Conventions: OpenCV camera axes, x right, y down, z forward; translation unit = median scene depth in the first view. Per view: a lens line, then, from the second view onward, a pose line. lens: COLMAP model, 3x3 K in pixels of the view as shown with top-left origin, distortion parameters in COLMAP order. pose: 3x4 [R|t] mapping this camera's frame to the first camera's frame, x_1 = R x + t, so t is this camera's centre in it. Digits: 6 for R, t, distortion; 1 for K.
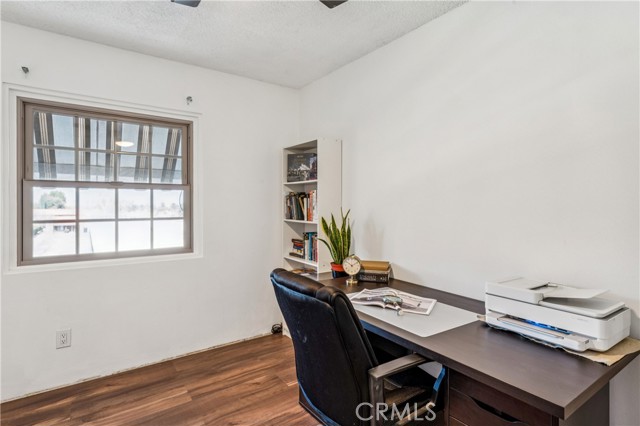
lens RADIAL K [[338.6, 0, 321.0], [0, 338.6, 207.5], [0, 0, 1]] dist [-0.003608, -0.000039]
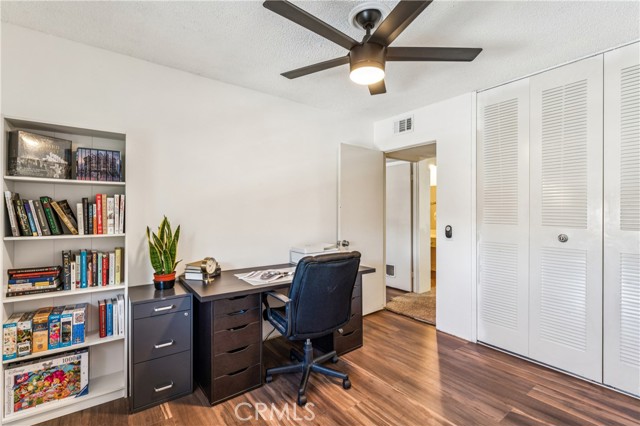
lens RADIAL K [[293.8, 0, 320.3], [0, 293.8, 211.5], [0, 0, 1]] dist [-0.004778, 0.002181]
pose [[-0.030837, -0.007091, 0.999499, -0.663641], [0.006765, 0.999950, 0.007303, -0.011199], [-0.999502, 0.006987, -0.030787, 0.481494]]
